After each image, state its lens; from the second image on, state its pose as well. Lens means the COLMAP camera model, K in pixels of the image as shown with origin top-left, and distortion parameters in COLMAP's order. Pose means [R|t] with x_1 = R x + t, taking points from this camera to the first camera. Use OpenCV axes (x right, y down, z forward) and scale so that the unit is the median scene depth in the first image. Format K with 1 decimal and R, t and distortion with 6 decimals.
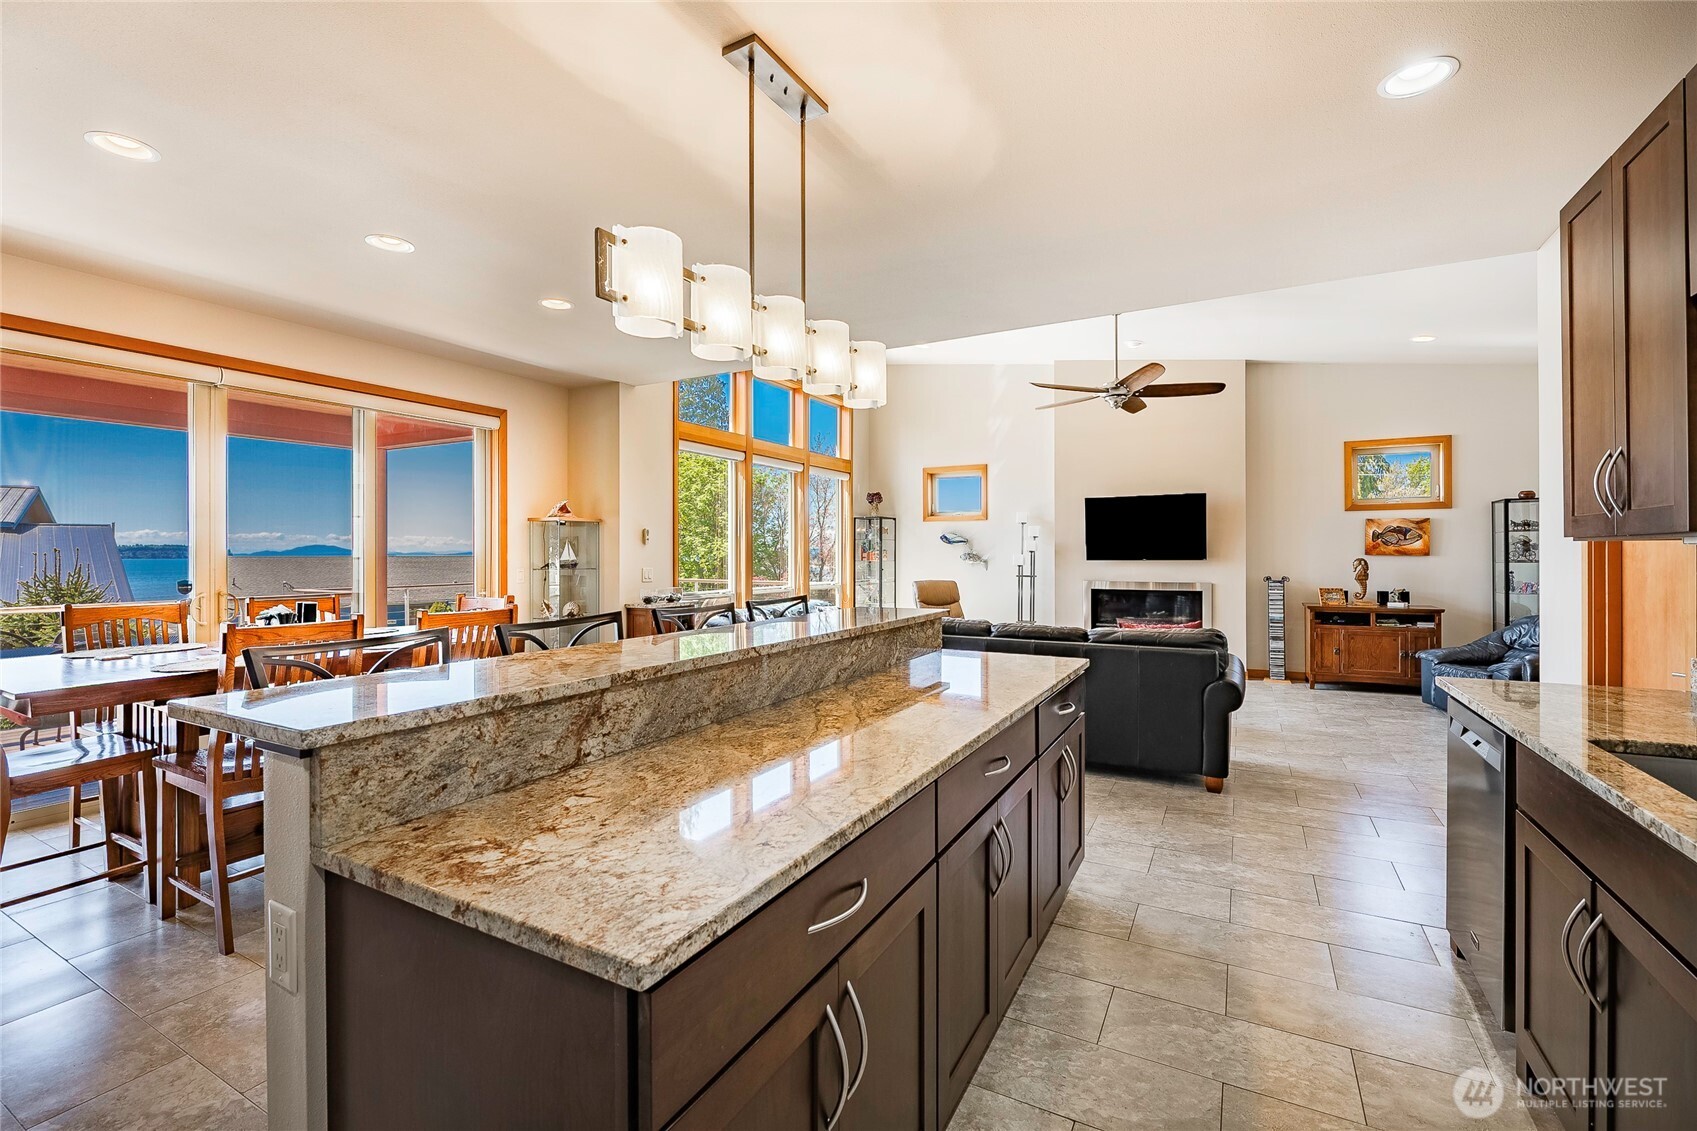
lens RADIAL K [[762.6, 0, 837.7], [0, 762.6, 554.1], [0, 0, 1]] dist [0.001705, 0.000175]
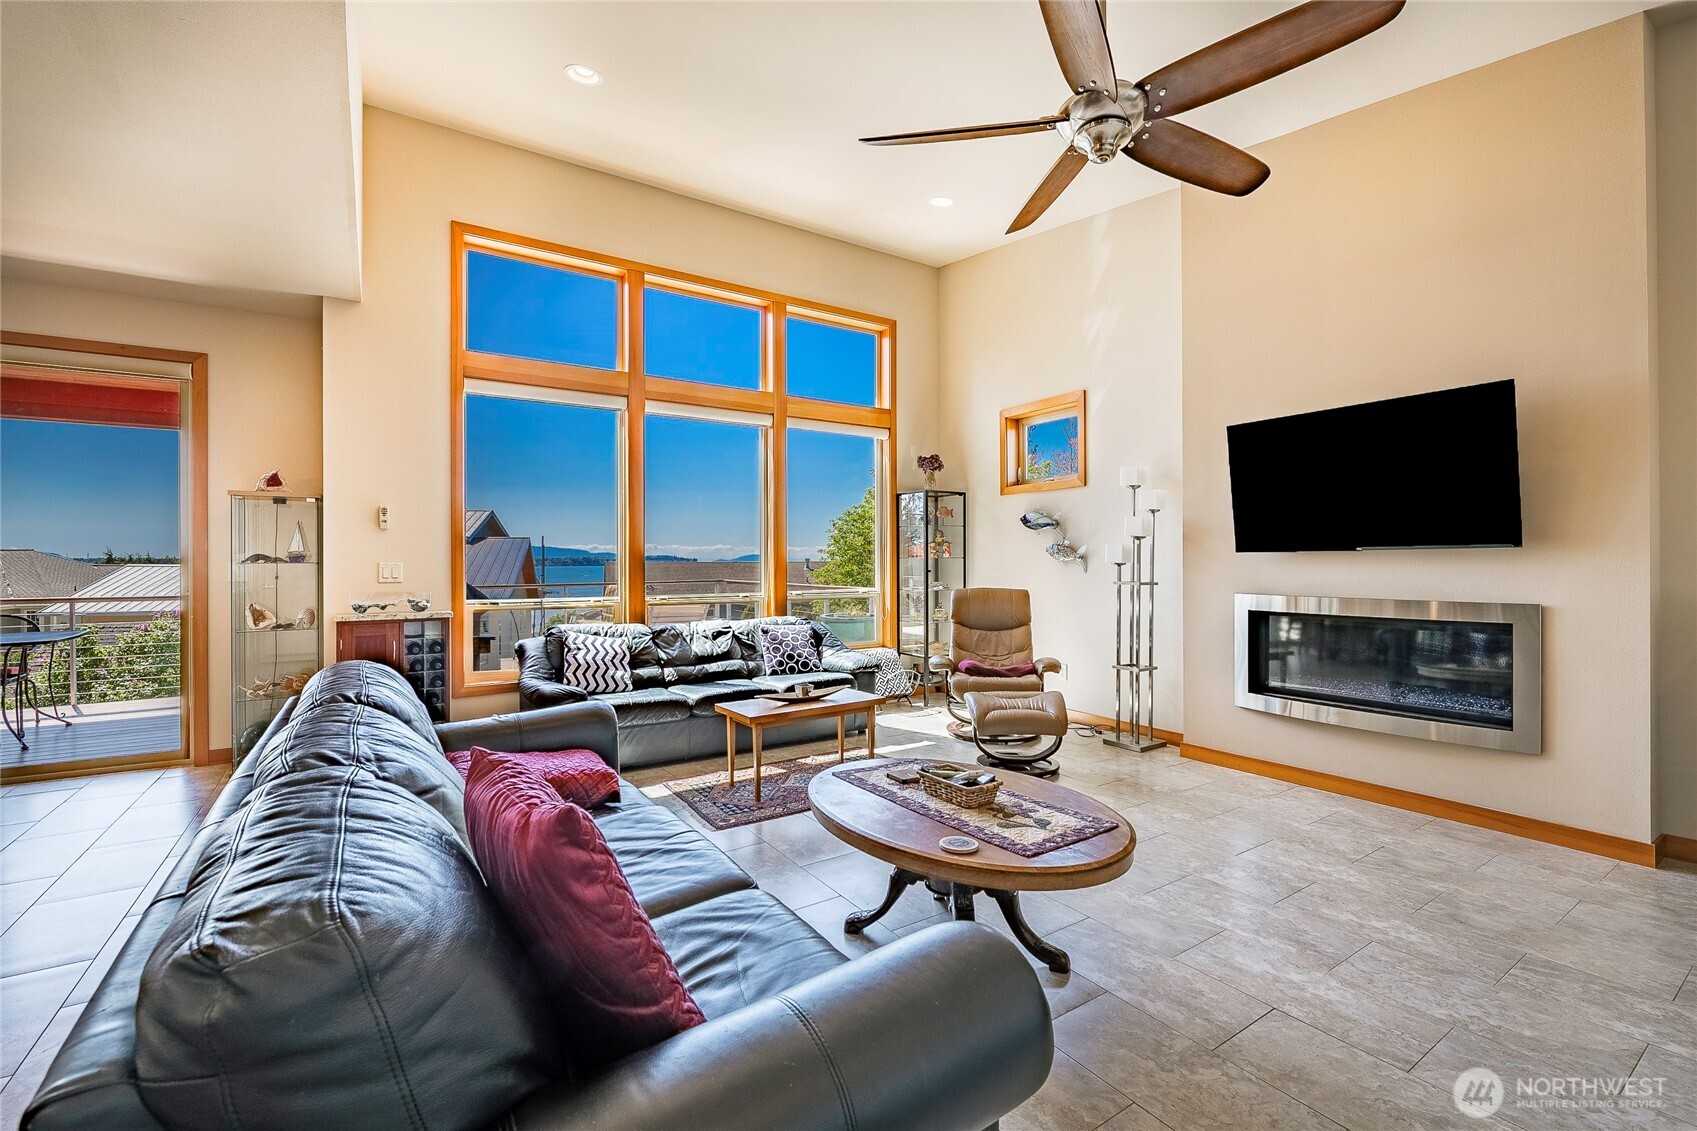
lens RADIAL K [[734.2, 0, 848.5], [0, 734.2, 565.5], [0, 0, 1]] dist [-0.002171, -0.000292]
pose [[0.877557, 0.000979, -0.479472, 0.304843], [0.001546, 0.999987, 0.004871, 0.012707], [0.479470, -0.005016, 0.877544, 0.420887]]
